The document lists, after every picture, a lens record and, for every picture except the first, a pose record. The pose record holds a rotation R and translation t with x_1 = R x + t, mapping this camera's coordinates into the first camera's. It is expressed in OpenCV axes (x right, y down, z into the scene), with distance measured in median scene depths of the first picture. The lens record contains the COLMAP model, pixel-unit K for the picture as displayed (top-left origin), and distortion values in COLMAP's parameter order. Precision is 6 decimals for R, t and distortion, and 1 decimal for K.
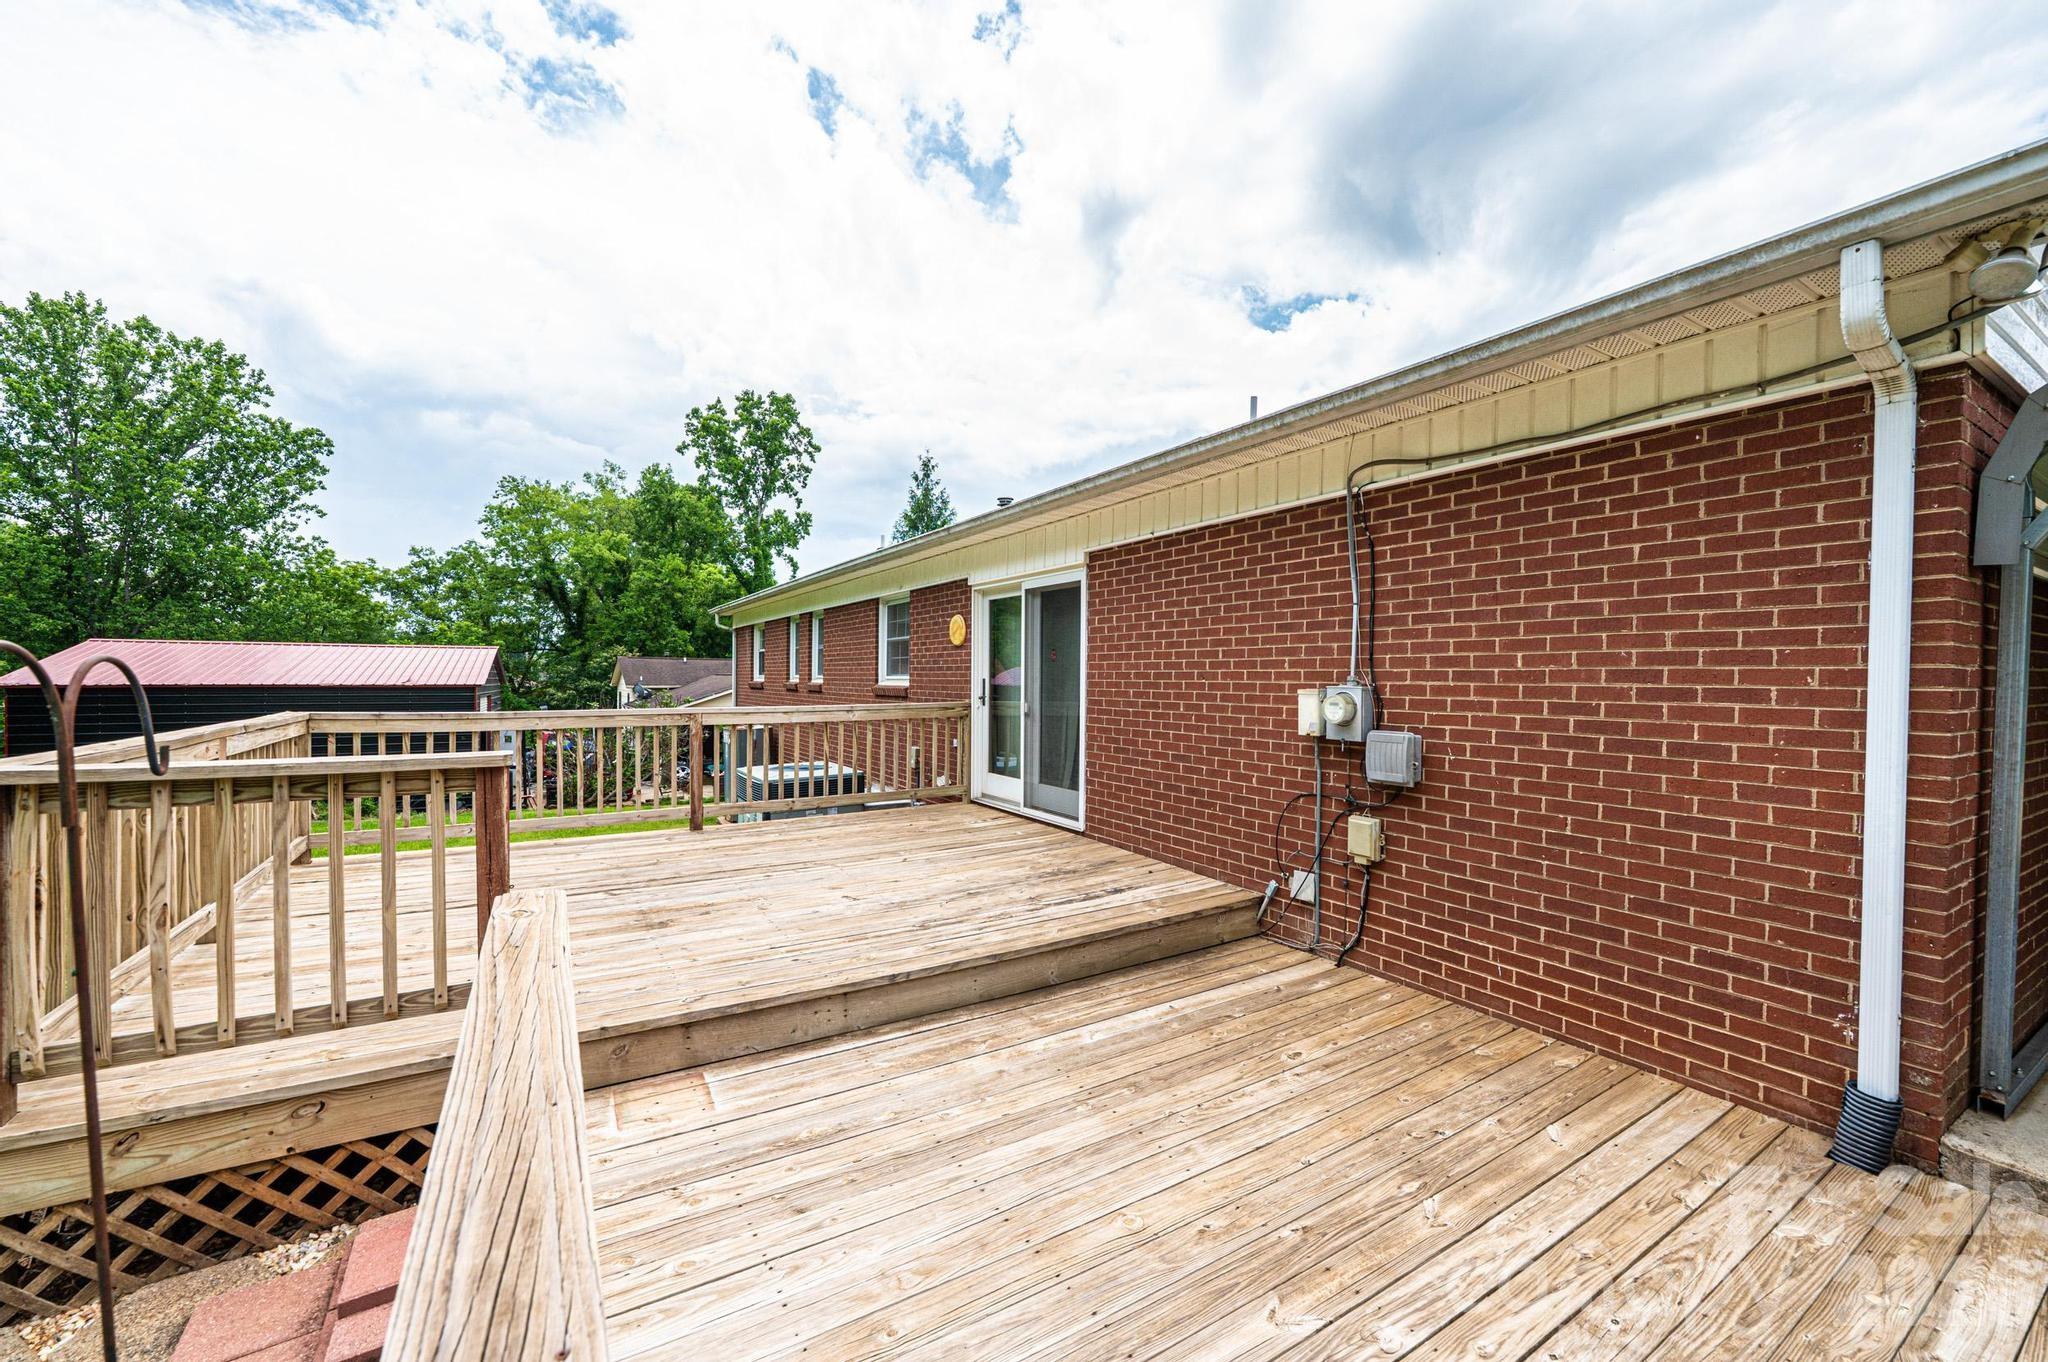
lens RADIAL K [[813.6, 0, 1031.7], [0, 813.6, 682.9], [0, 0, 1]] dist [-0.000509, -0.000628]
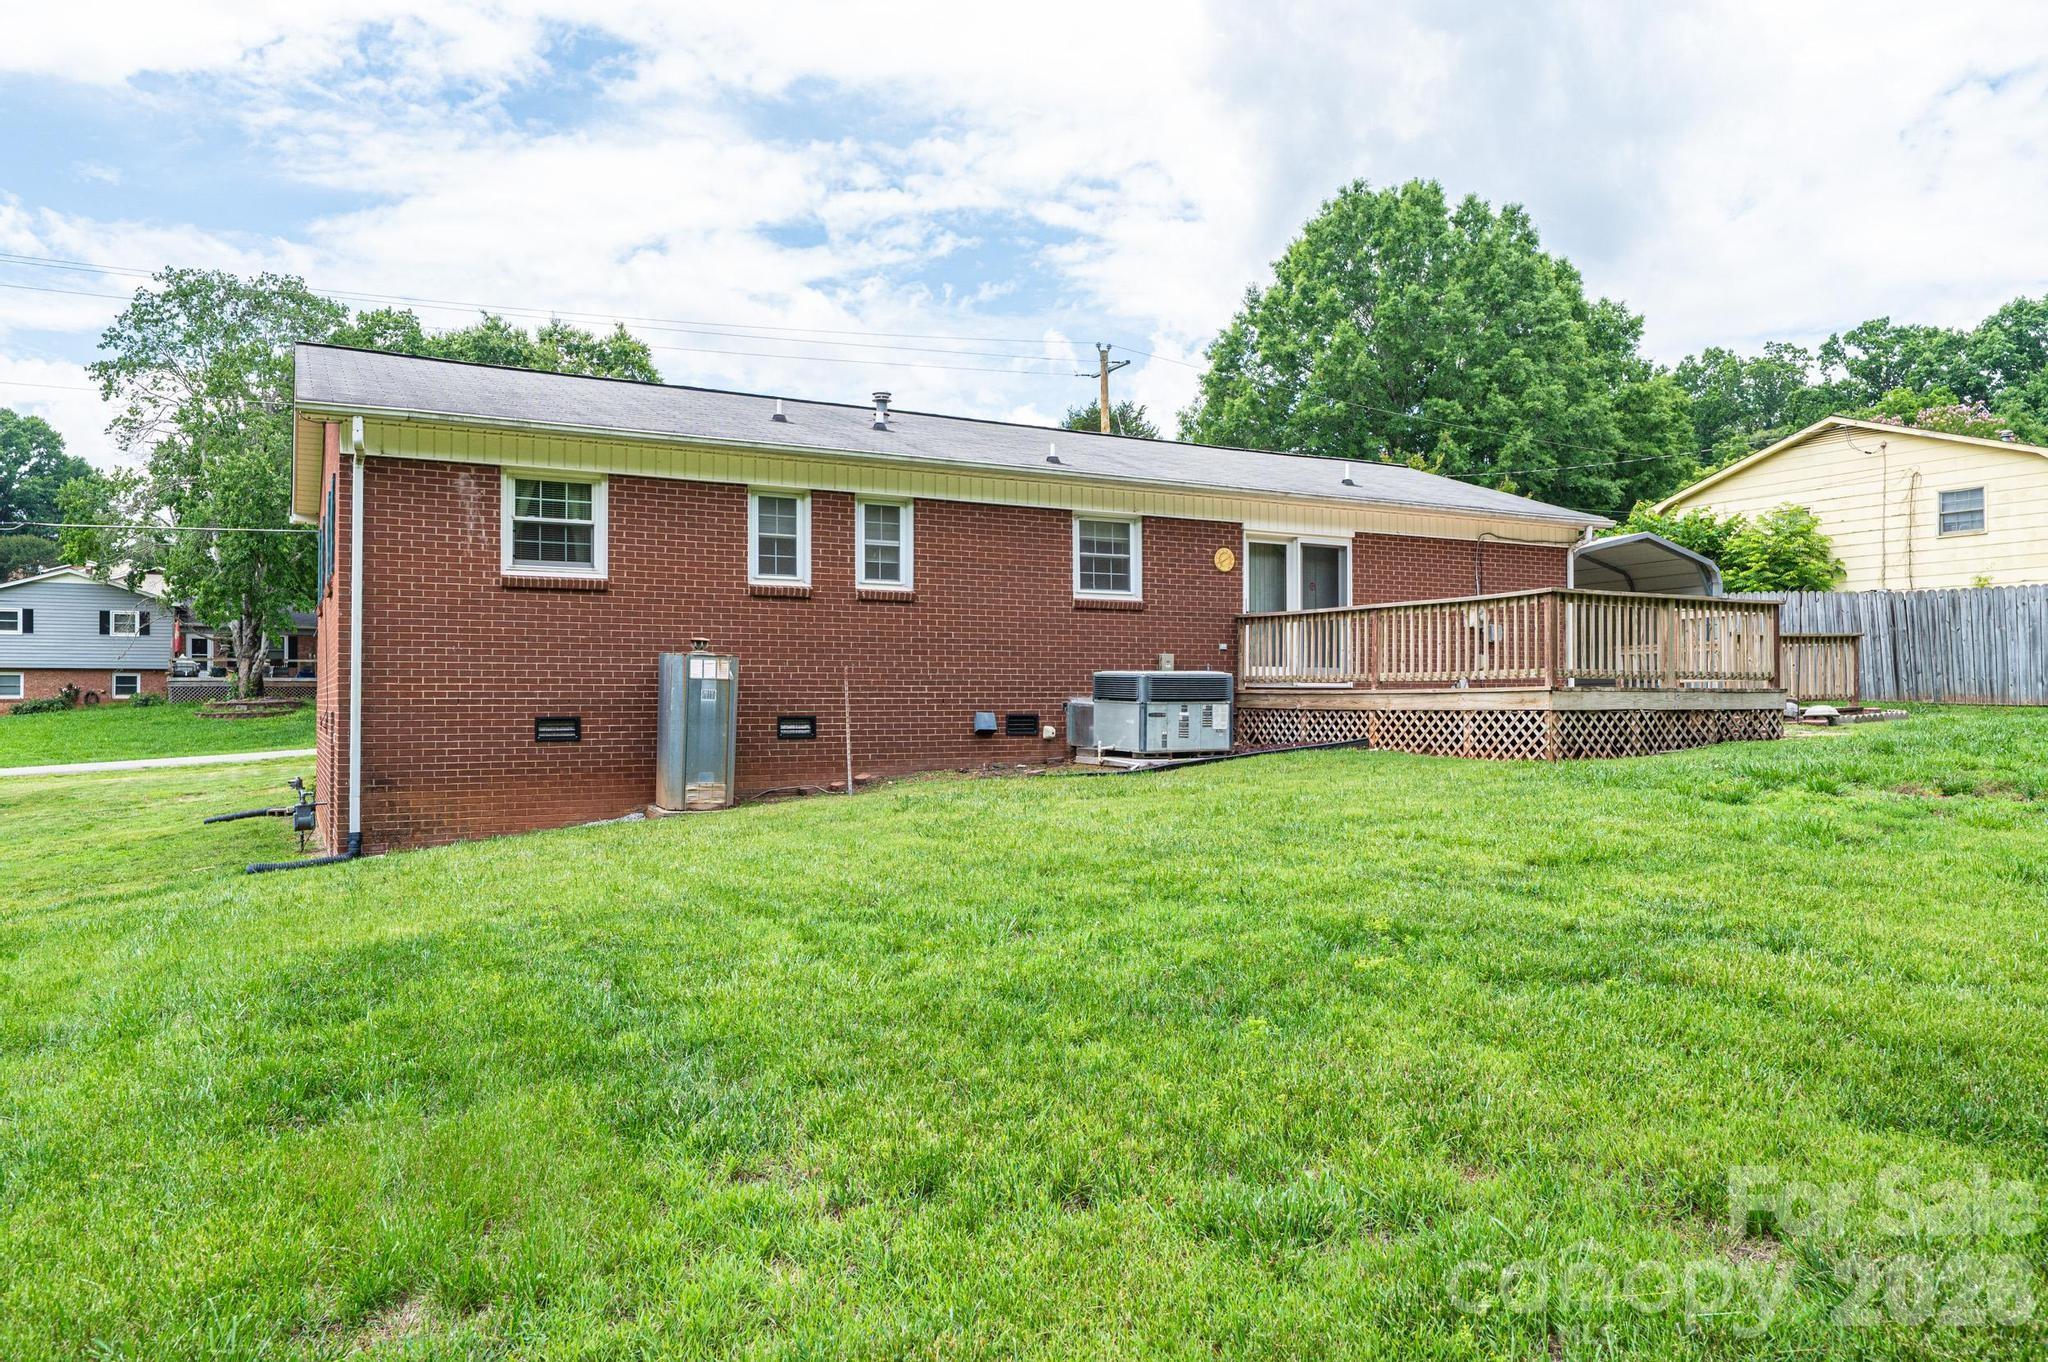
lens RADIAL K [[1427.3, 0, 1013.9], [0, 1427.3, 667.6], [0, 0, 1]] dist [-0.003680, -0.000741]
pose [[0.046404, 0.021092, 0.998700, -3.774781], [0.009441, 0.999723, -0.021552, 0.242470], [-0.998878, 0.010429, 0.046192, 1.955620]]
